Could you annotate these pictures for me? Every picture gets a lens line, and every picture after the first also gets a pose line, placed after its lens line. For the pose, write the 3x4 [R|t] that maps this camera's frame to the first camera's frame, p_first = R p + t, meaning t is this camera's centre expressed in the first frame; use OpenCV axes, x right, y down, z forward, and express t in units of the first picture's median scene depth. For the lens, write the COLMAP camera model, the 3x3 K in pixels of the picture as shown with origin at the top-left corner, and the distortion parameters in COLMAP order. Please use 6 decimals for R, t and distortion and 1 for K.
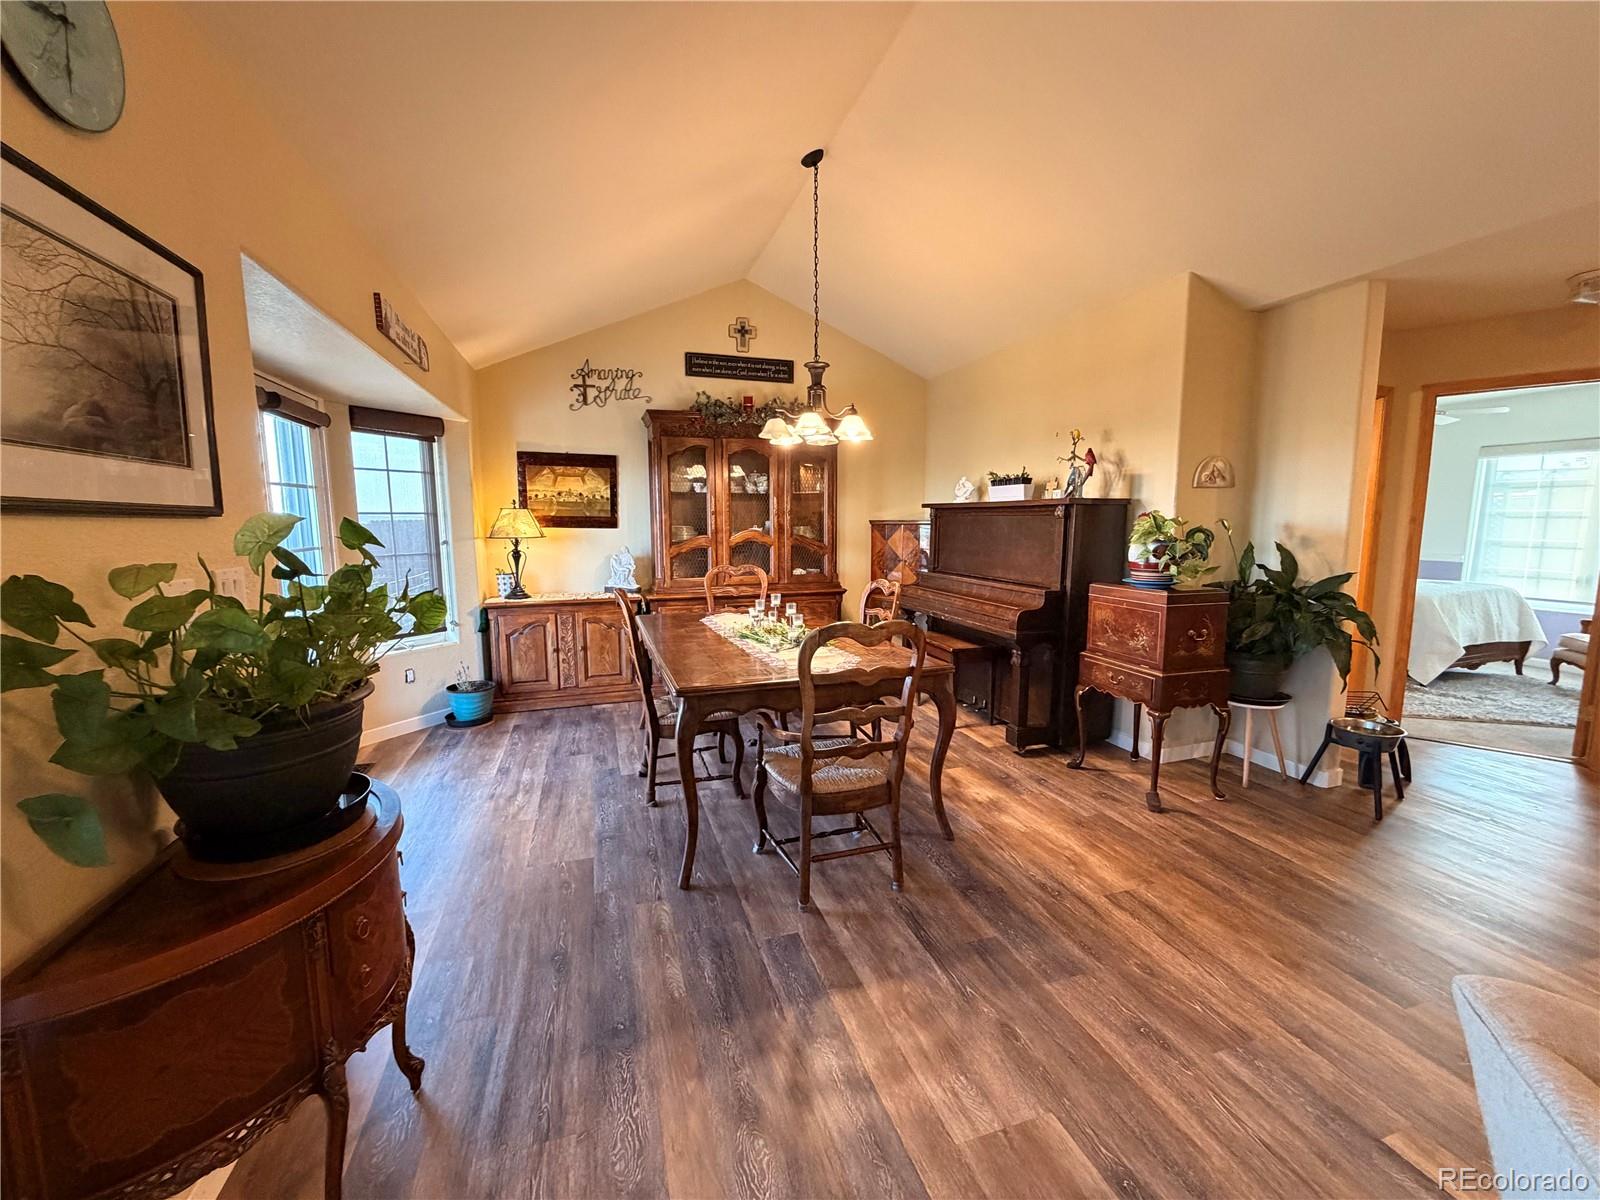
lens RADIAL K [[635.1, 0, 794.9], [0, 635.1, 593.2], [0, 0, 1]] dist [-0.003196, 0.000633]
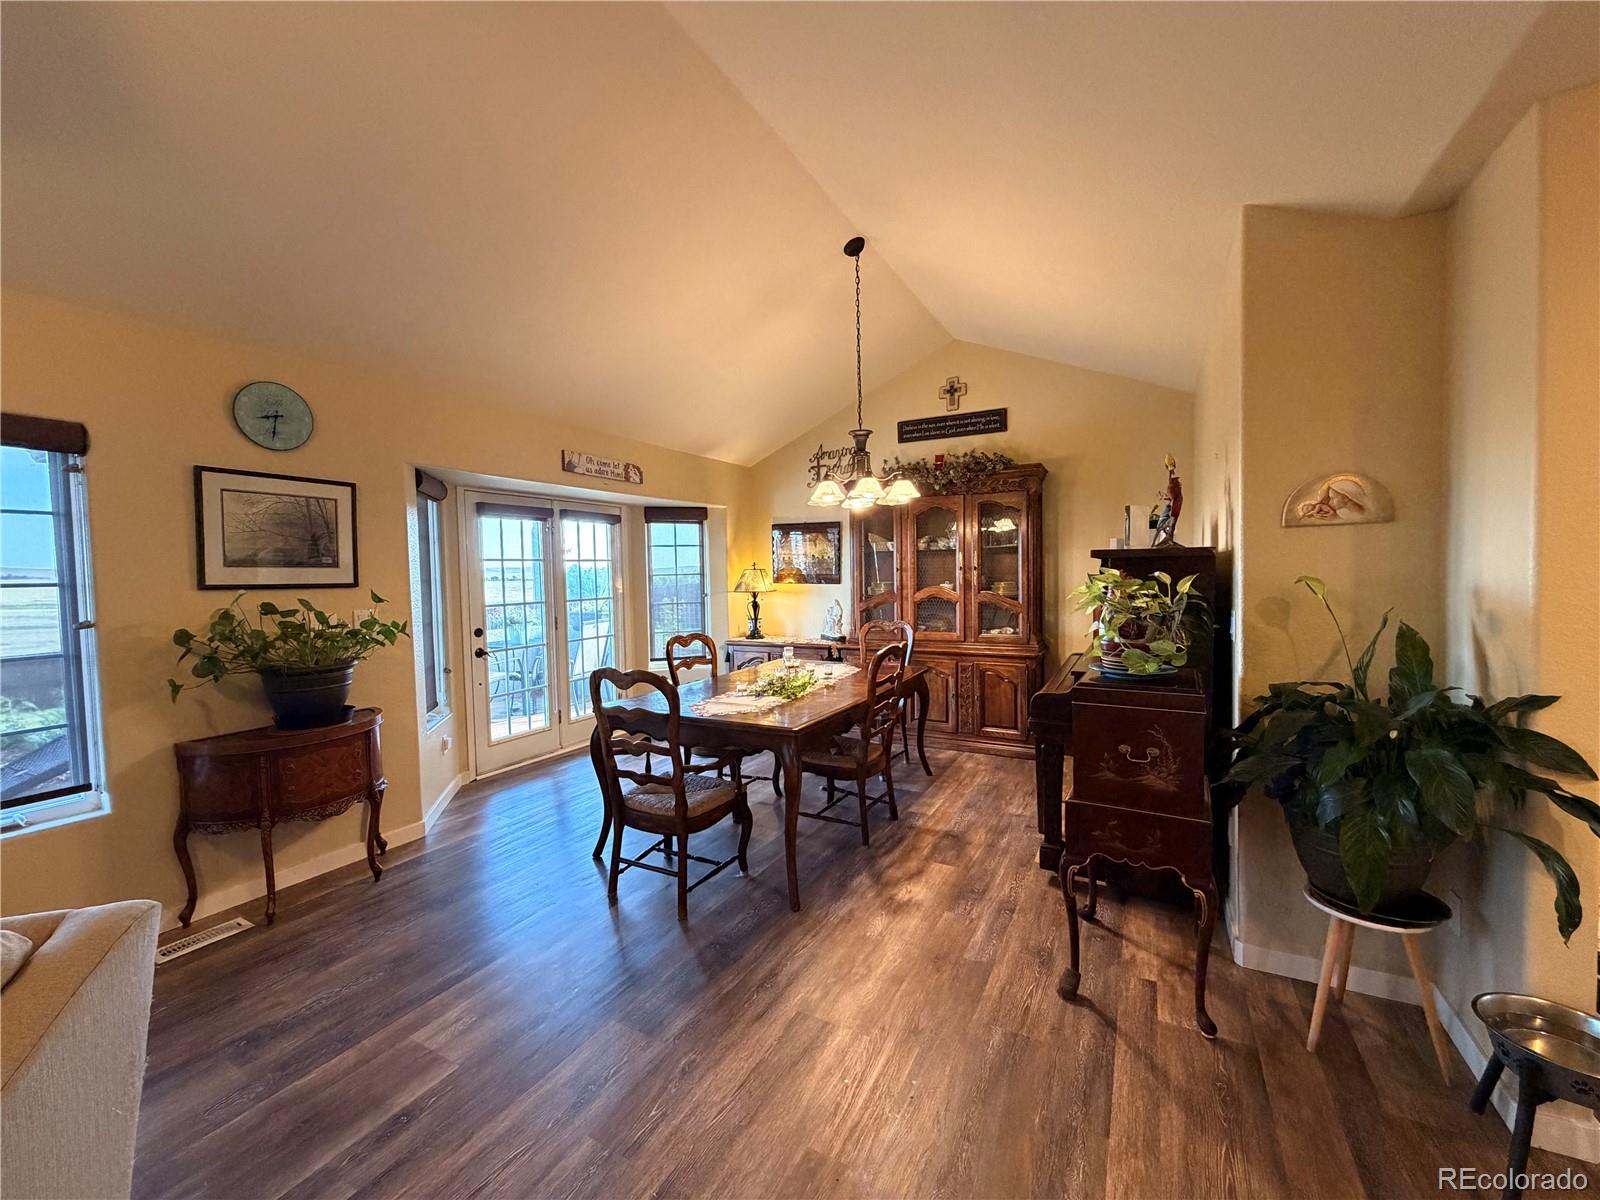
lens RADIAL K [[635.1, 0, 795.6], [0, 635.1, 592.3], [0, 0, 1]] dist [-0.003196, 0.000633]
pose [[0.691560, 0.012245, -0.722216, 0.588718], [-0.067484, 0.996578, -0.047724, -0.032491], [0.719160, 0.081742, 0.690020, 0.180429]]
